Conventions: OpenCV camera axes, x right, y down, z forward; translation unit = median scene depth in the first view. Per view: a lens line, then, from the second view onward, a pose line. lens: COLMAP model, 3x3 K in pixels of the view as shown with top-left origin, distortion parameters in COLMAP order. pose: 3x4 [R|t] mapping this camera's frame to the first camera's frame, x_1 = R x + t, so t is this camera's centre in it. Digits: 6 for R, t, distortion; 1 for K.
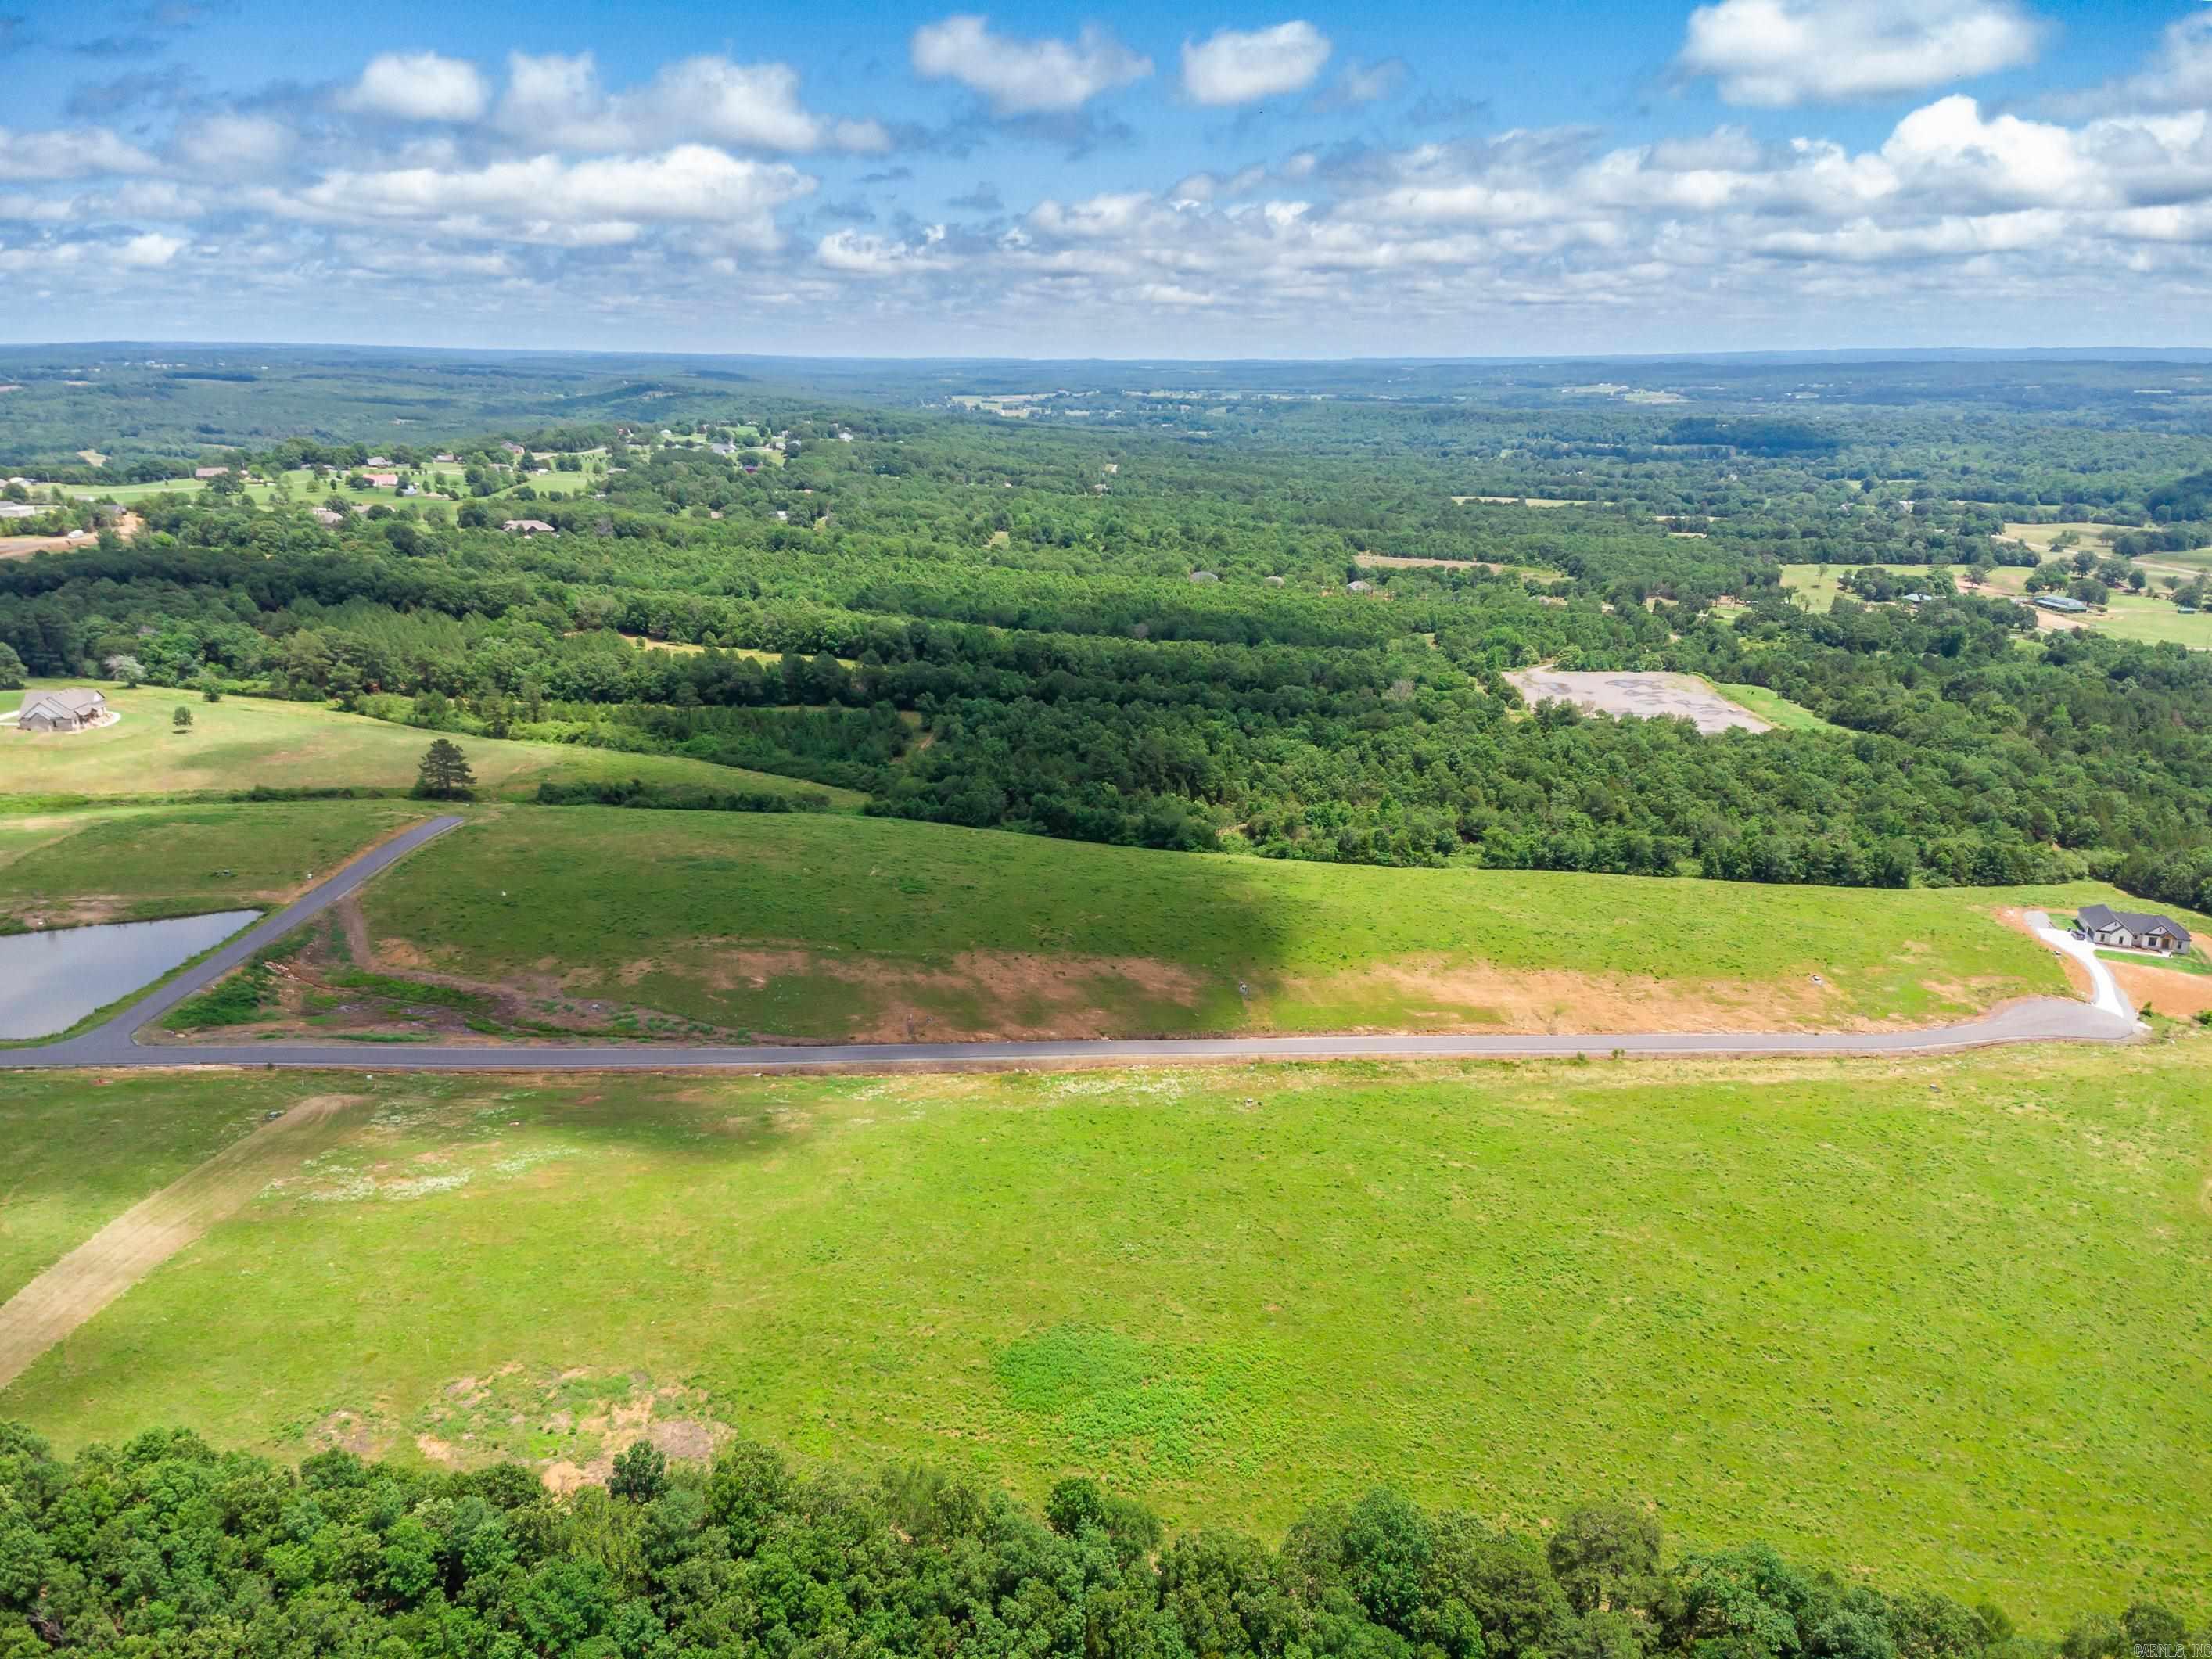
lens RADIAL K [[1549.1, 0, 1105.9], [0, 1549.1, 841.0], [0, 0, 1]] dist [0.247880, -0.274193]
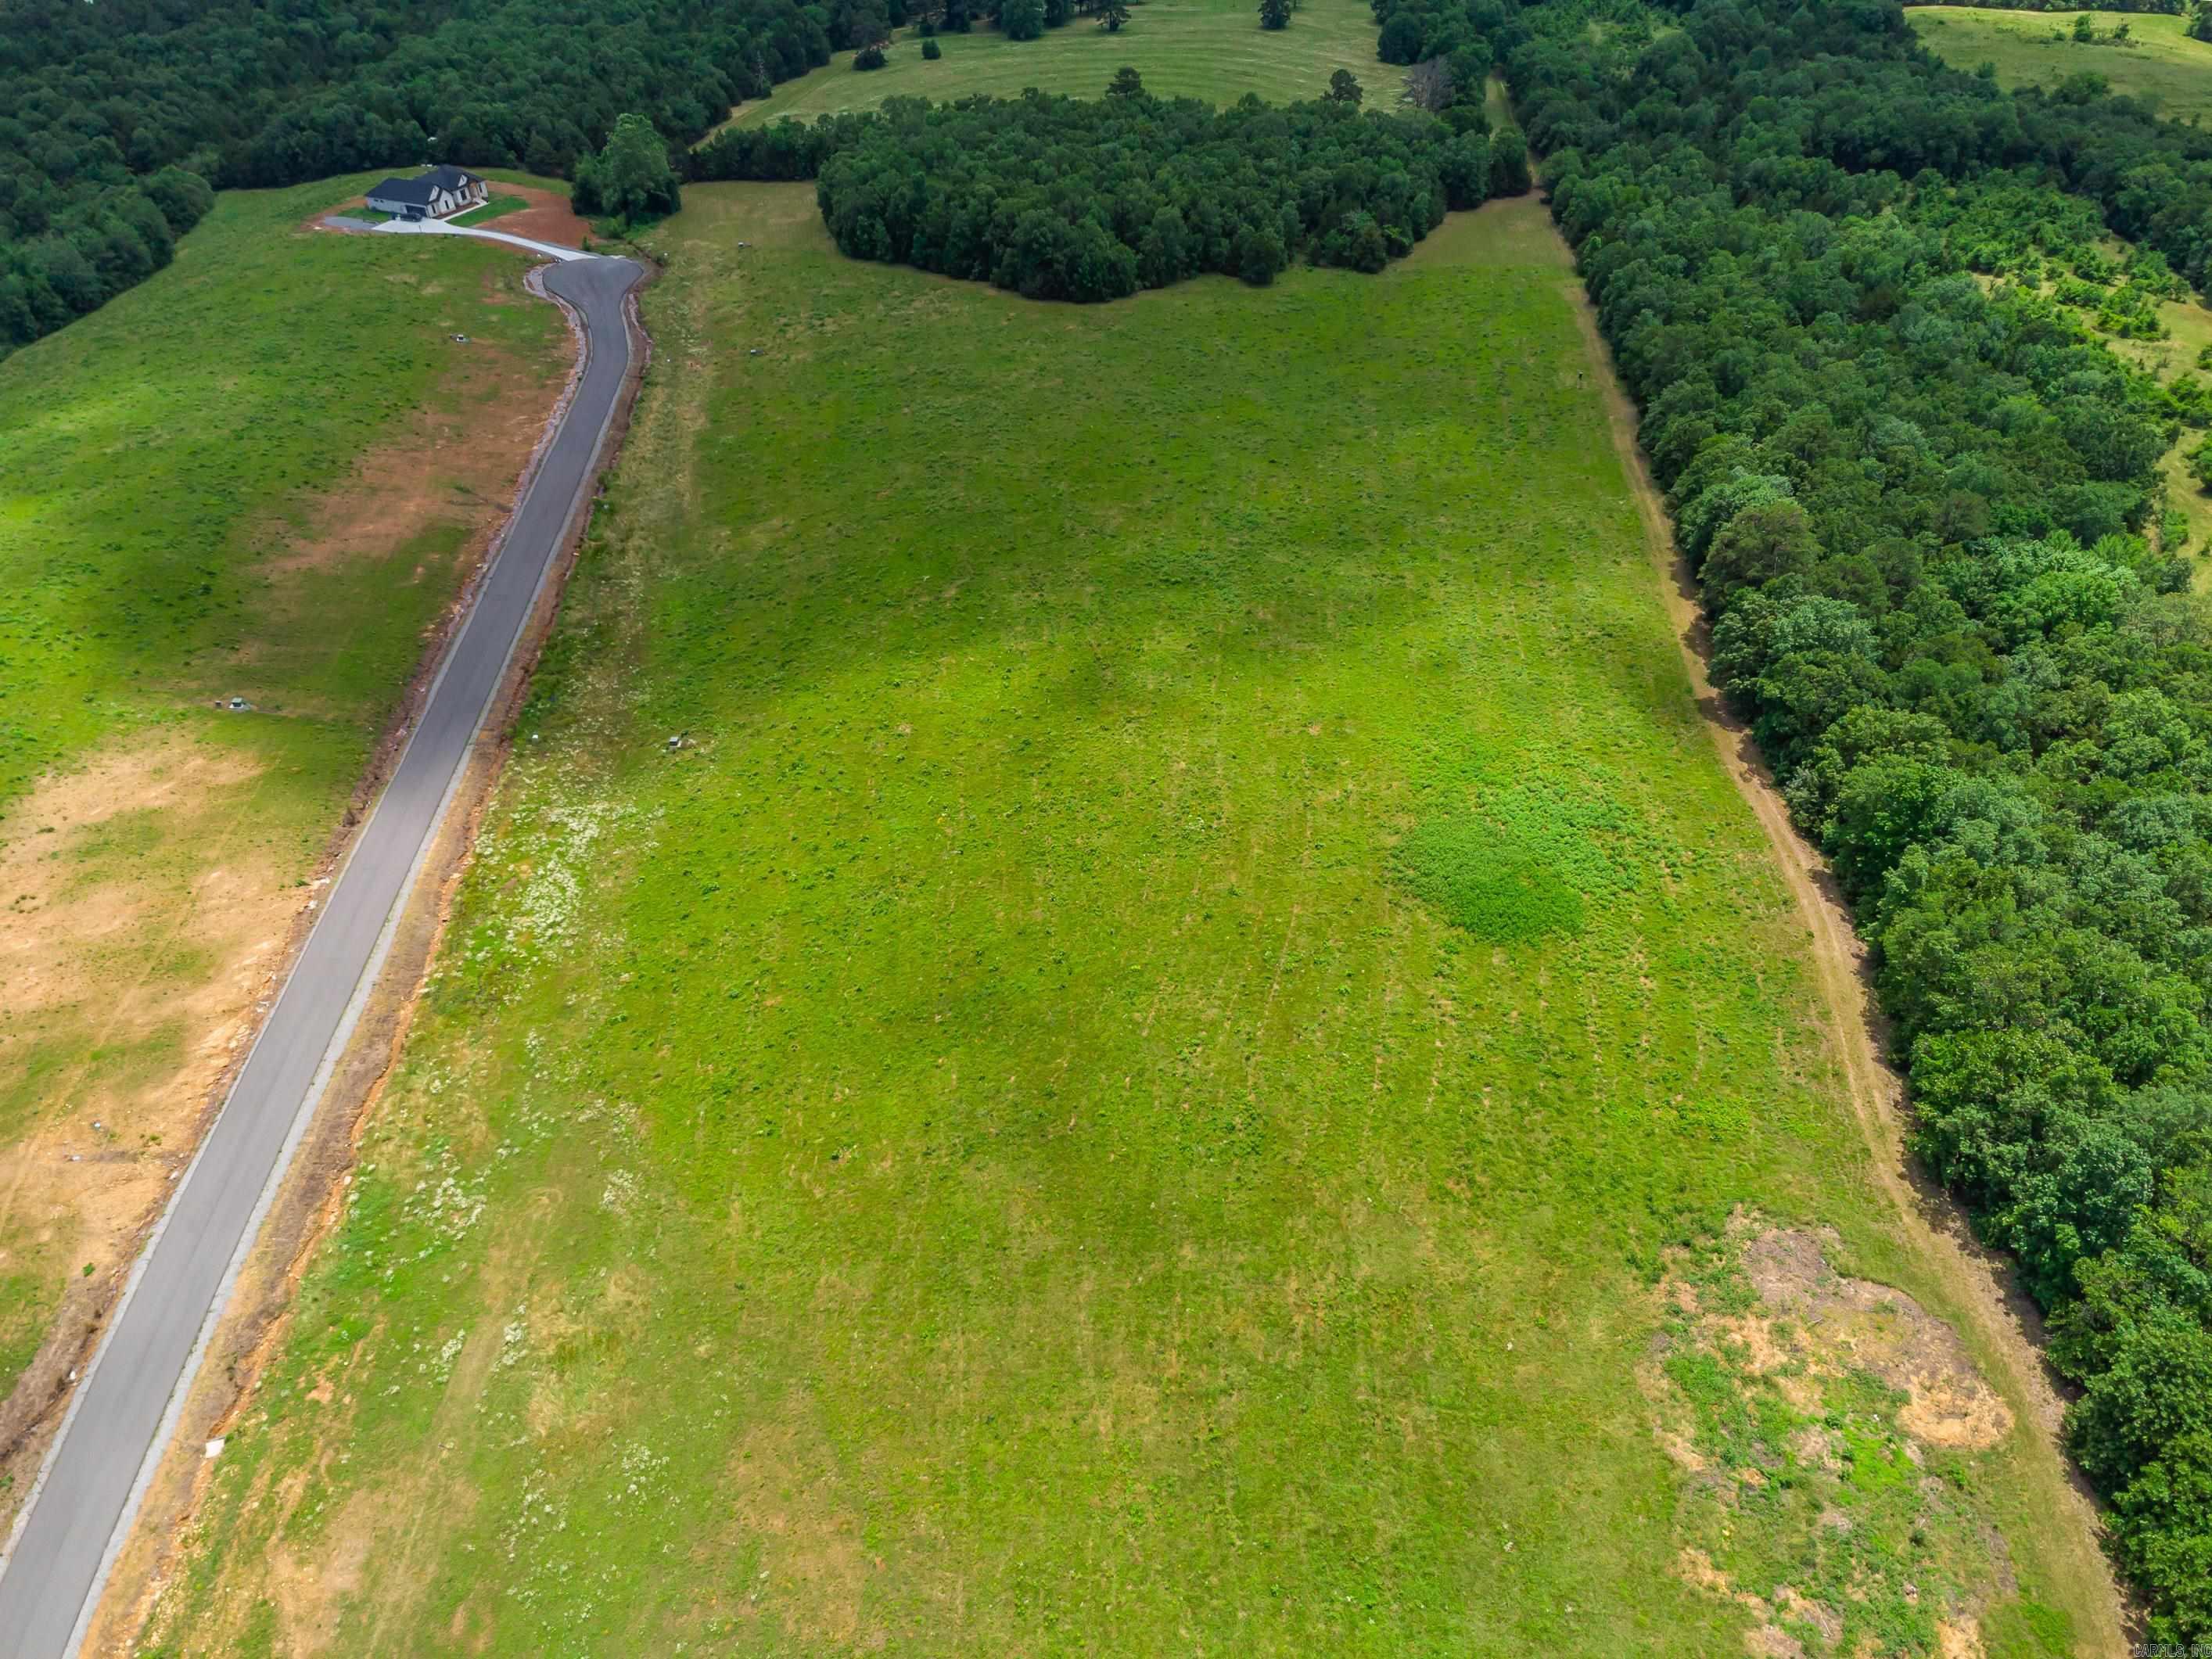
lens RADIAL K [[1549.1, 0, 1105.9], [0, 1549.1, 841.0], [0, 0, 1]] dist [0.247880, -0.274193]
pose [[0.074752, -0.628551, 0.774168, -0.390905], [0.310480, 0.752422, 0.580916, -0.115221], [-0.947636, 0.196939, 0.251398, 0.625636]]
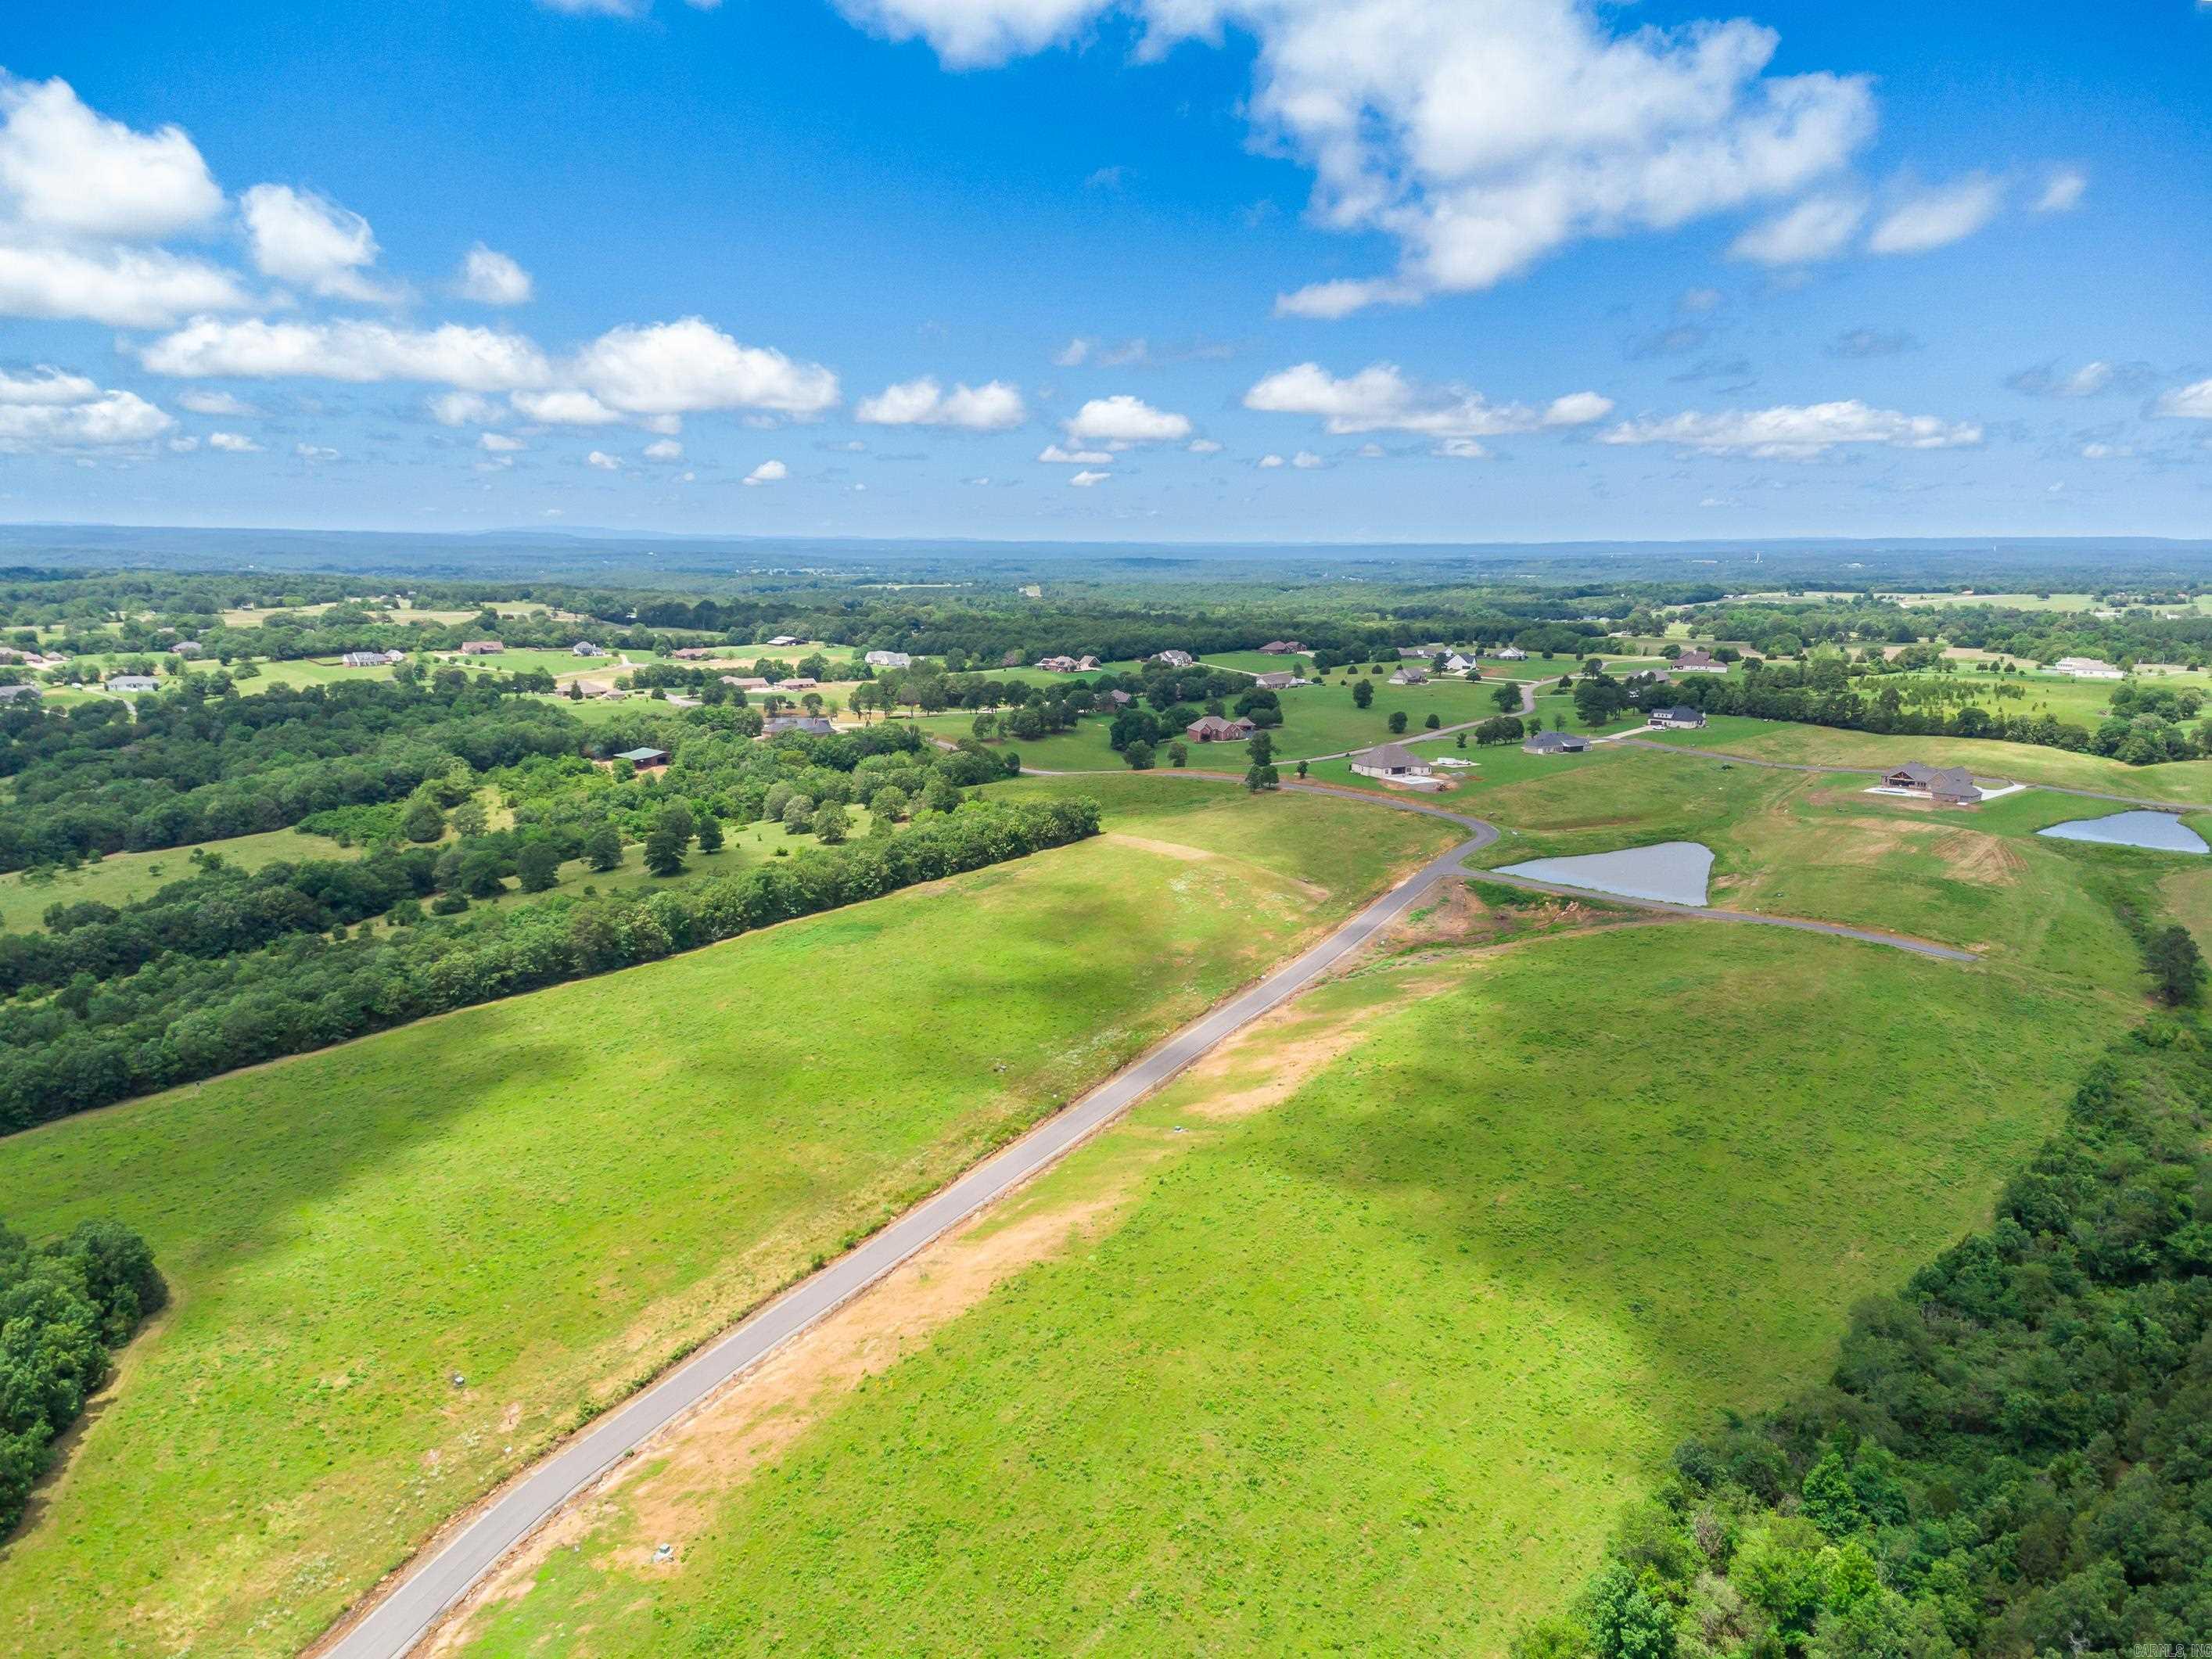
lens RADIAL K [[1549.1, 0, 1105.9], [0, 1549.1, 841.0], [0, 0, 1]] dist [0.247880, -0.274193]
pose [[-0.663888, 0.130085, -0.736431, 0.826967], [-0.231616, 0.900566, 0.367879, -0.412813], [0.711060, 0.414800, -0.567745, 1.533740]]
